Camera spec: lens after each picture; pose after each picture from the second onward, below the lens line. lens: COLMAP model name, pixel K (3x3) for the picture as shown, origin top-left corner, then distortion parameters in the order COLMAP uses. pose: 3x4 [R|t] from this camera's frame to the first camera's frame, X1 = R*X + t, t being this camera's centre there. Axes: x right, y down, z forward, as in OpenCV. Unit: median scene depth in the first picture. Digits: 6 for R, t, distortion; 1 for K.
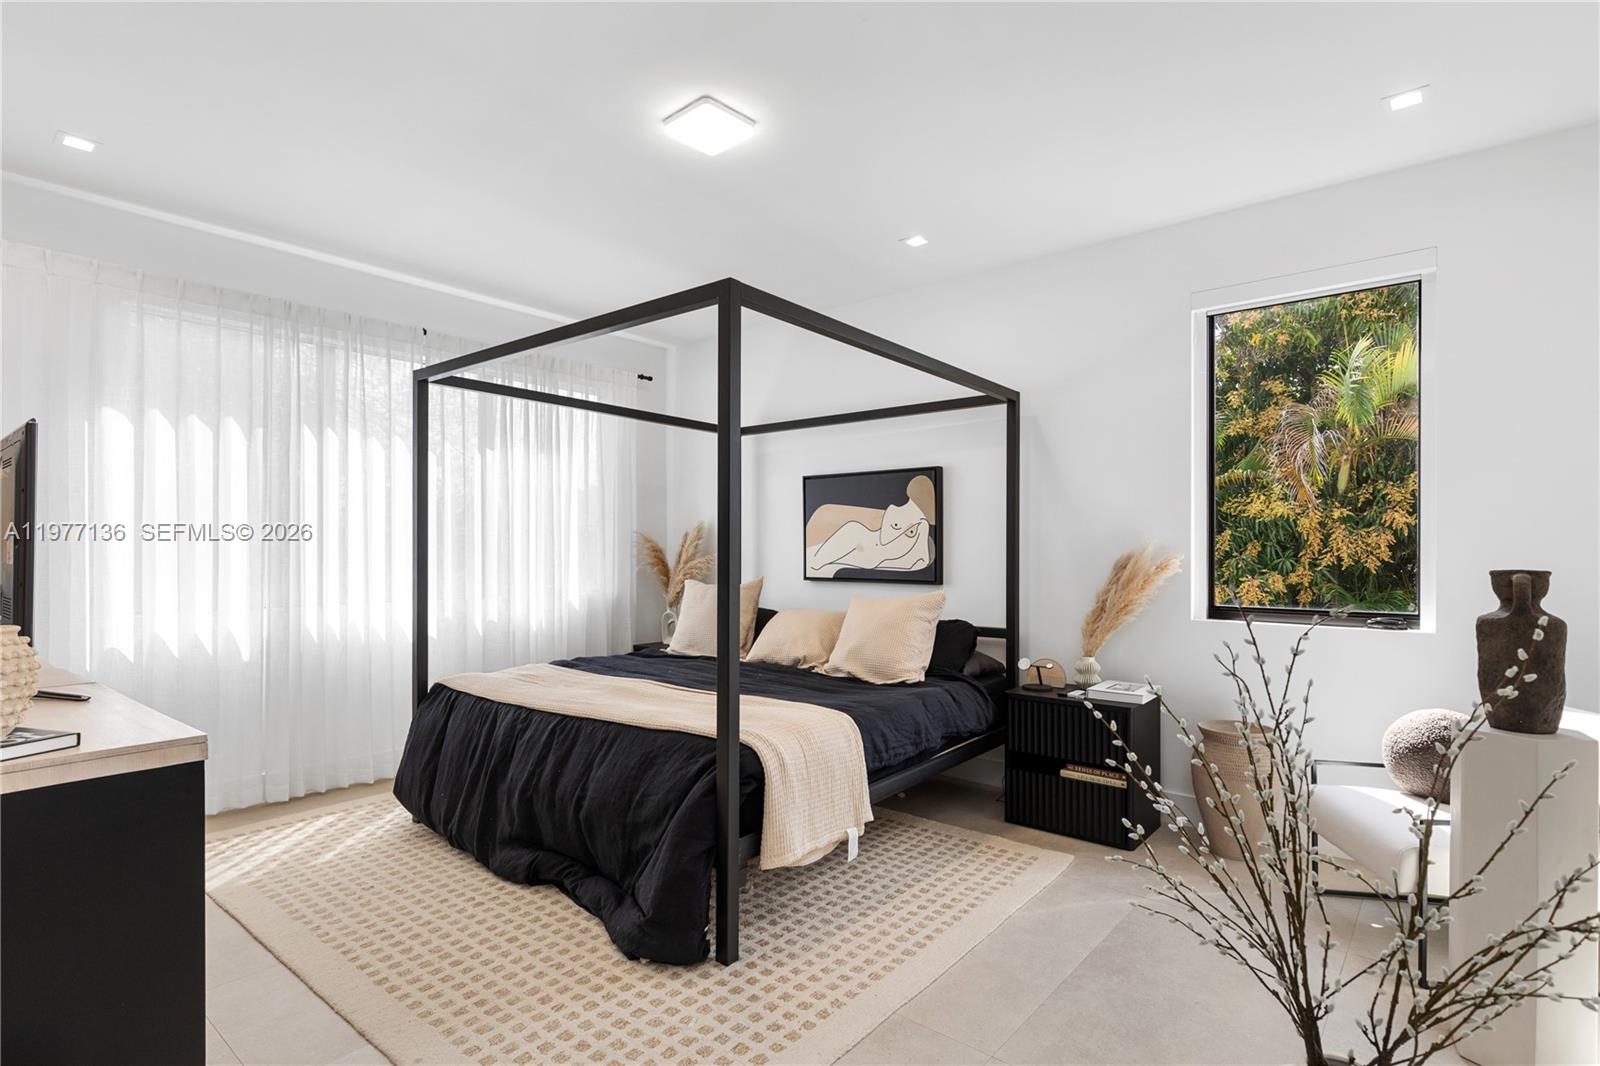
lens RADIAL K [[798.4, 0, 804.8], [0, 798.4, 551.5], [0, 0, 1]] dist [-0.000001, -0.000602]
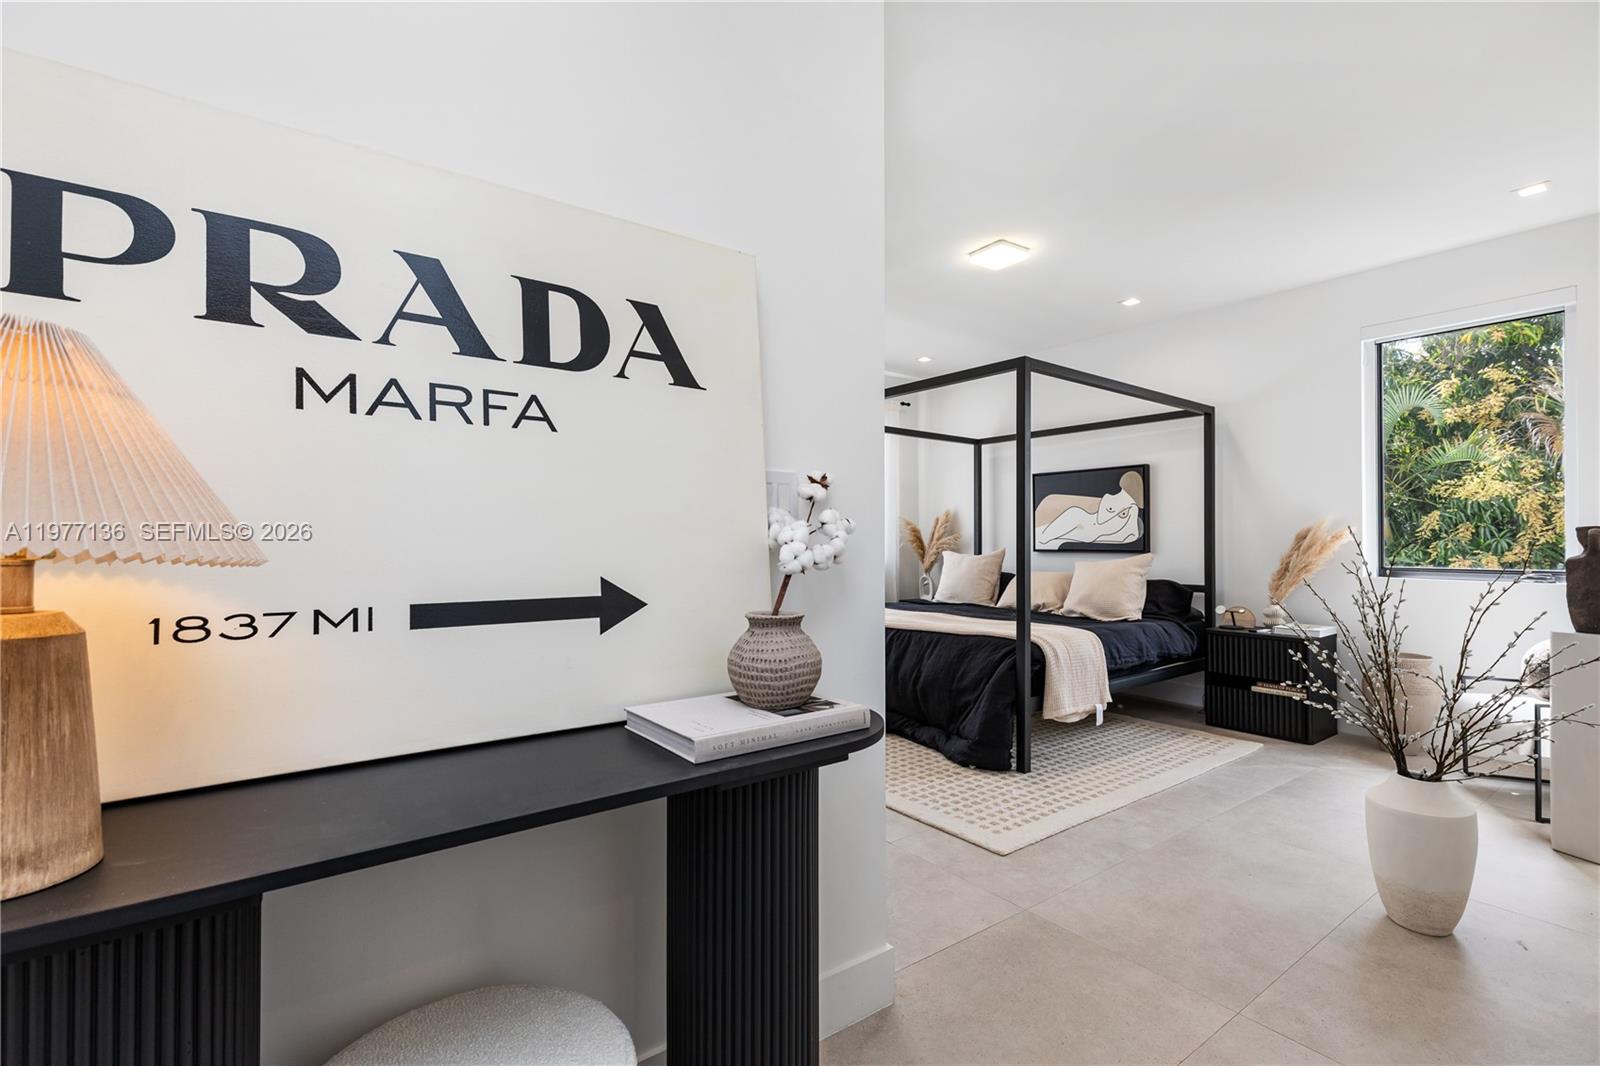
lens RADIAL K [[722.8, 0, 800.0], [0, 722.8, 533.0], [0, 0, 1]] dist [0.001747, -0.000530]
pose [[0.970048, -0.003319, -0.242890, -0.153537], [-0.000126, 0.999900, -0.014166, 0.038599], [0.242912, 0.013772, 0.969950, -0.470269]]
